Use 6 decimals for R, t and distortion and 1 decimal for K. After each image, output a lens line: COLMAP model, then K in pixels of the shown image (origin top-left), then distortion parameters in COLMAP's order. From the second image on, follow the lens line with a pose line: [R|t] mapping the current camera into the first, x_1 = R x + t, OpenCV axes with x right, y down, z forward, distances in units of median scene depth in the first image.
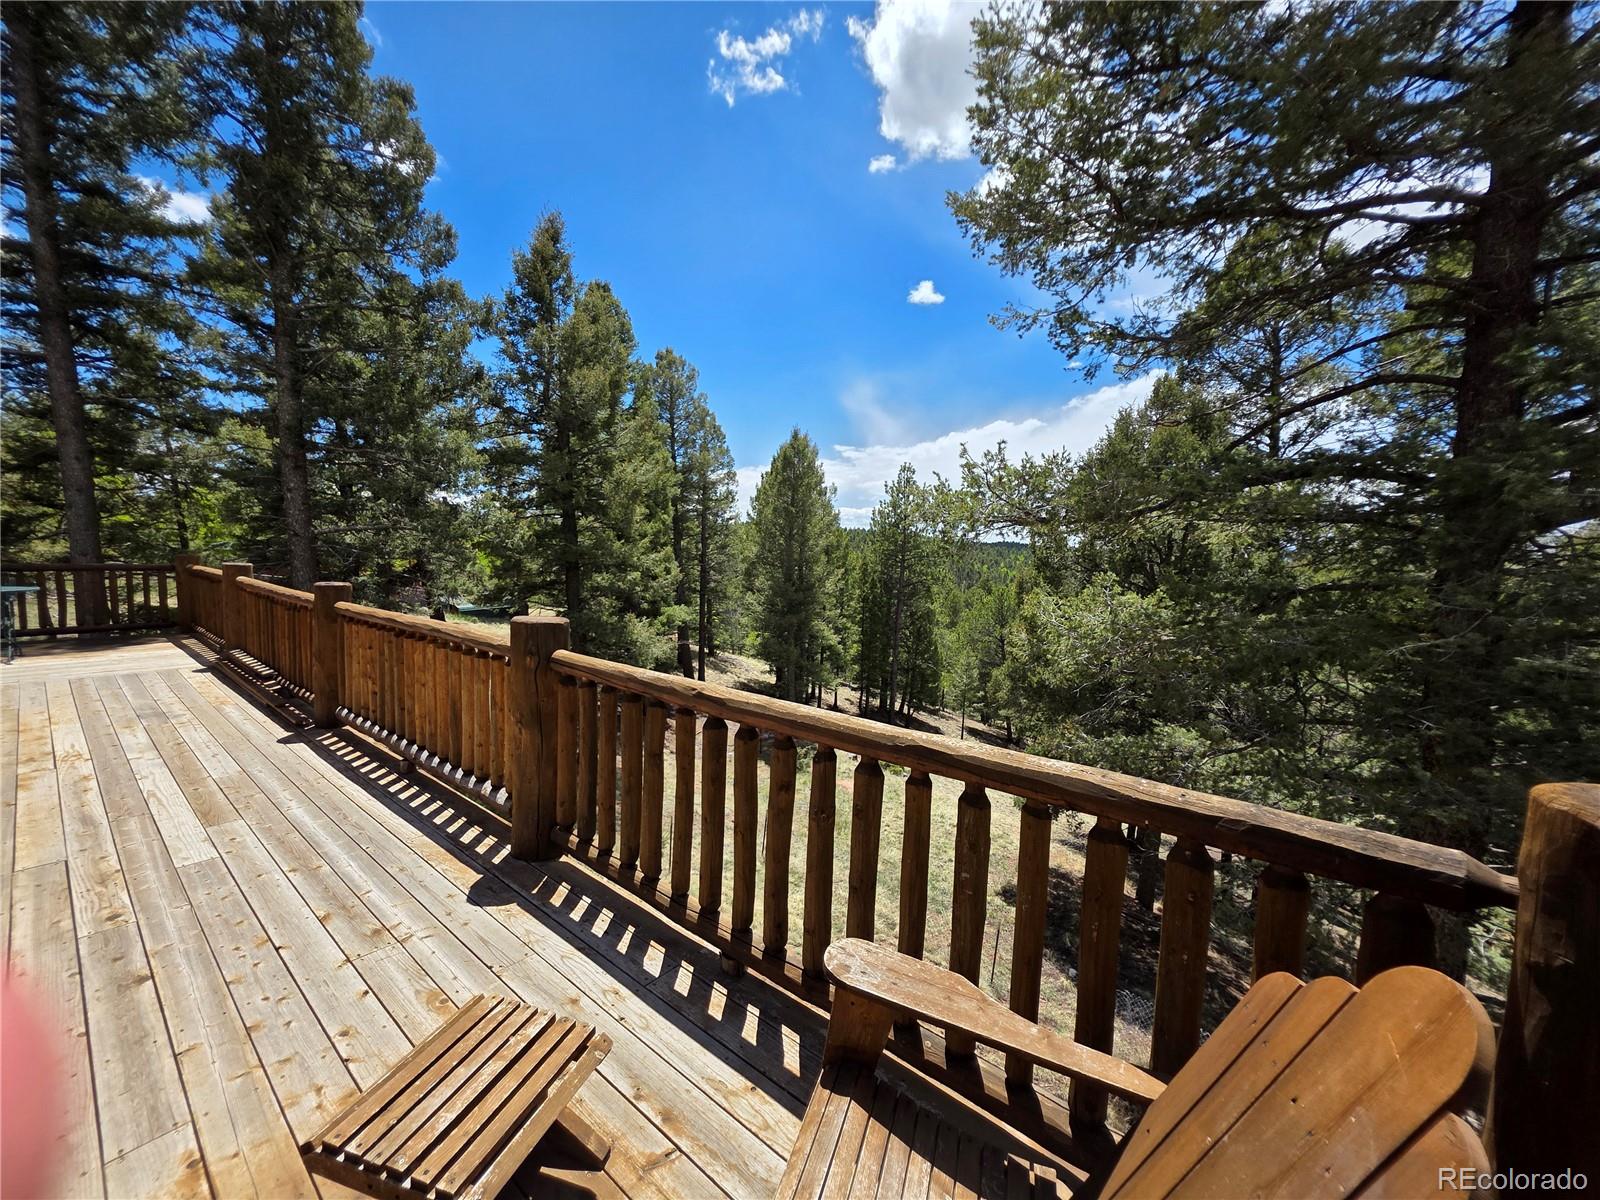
lens RADIAL K [[641.4, 0, 804.1], [0, 641.4, 597.0], [0, 0, 1]] dist [0.006015, -0.000323]
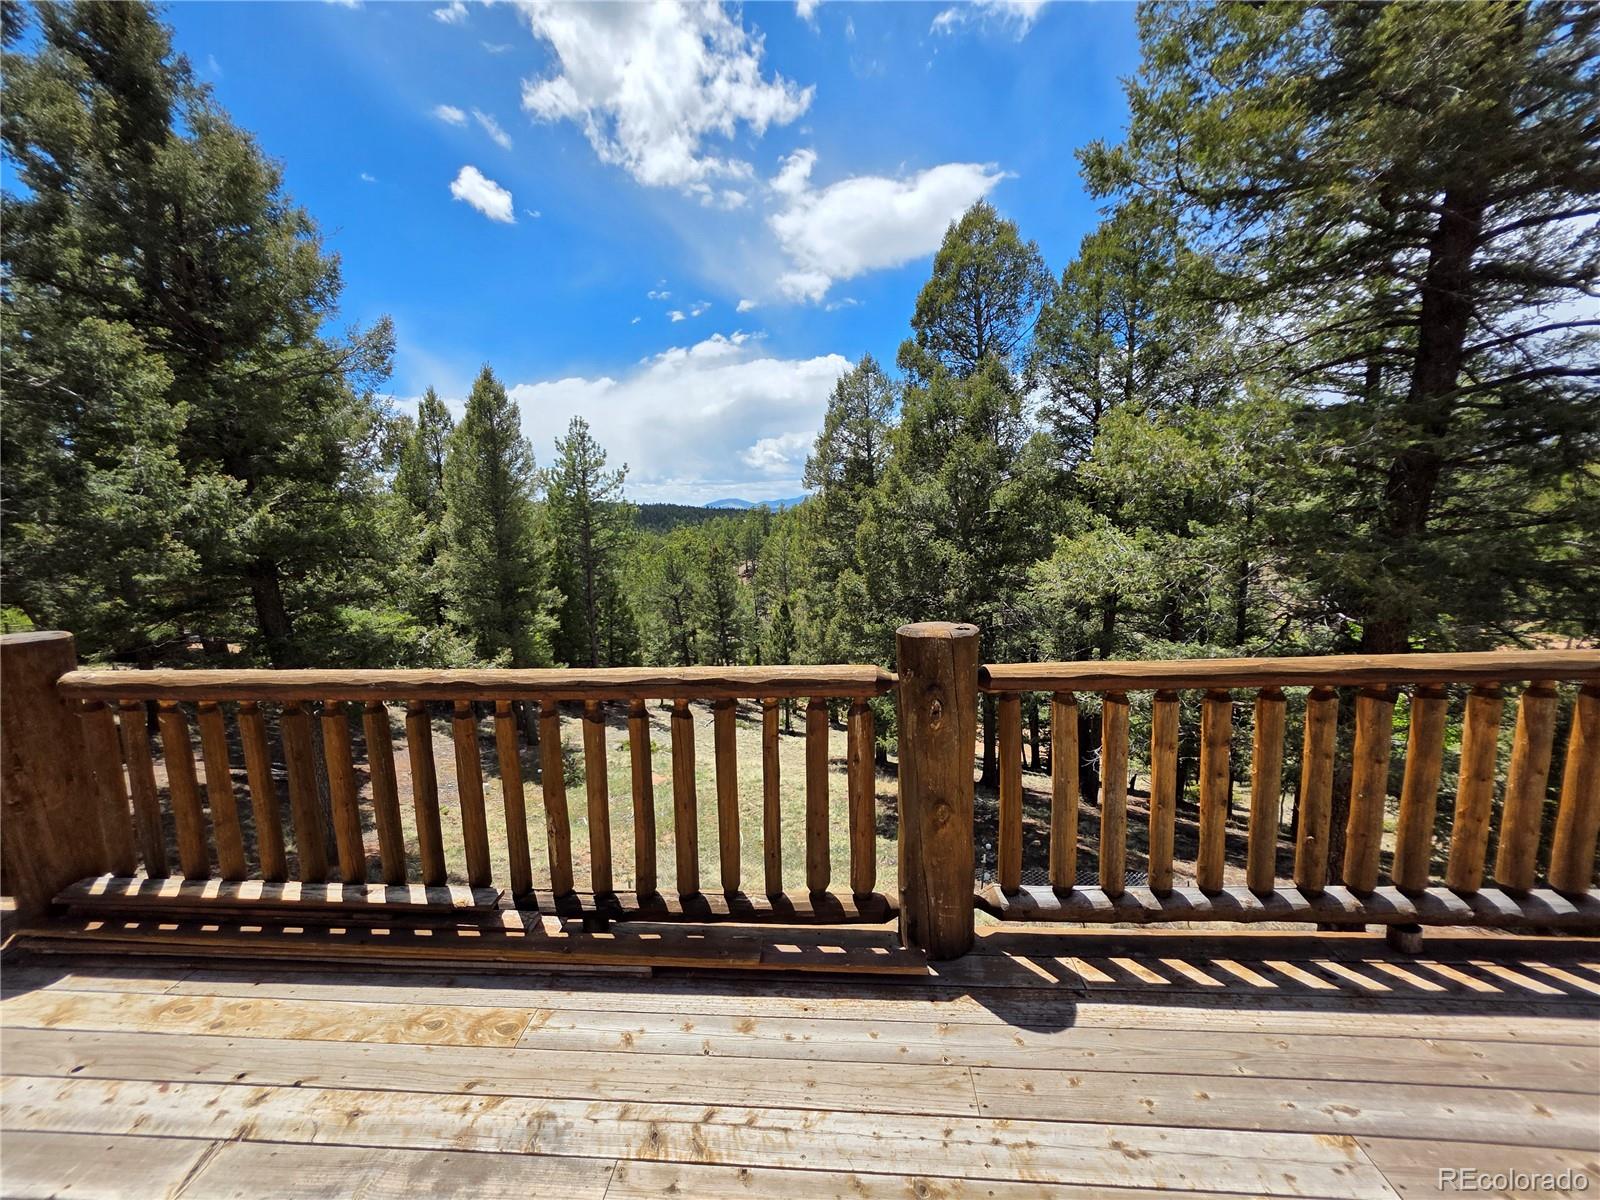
lens RADIAL K [[641.4, 0, 802.7], [0, 641.4, 591.1], [0, 0, 1]] dist [0.006015, -0.000323]
pose [[0.809172, -0.122542, 0.574652, -1.096804], [0.093112, 0.992395, 0.080513, -0.075777], [-0.580148, -0.011642, 0.814428, 0.761488]]
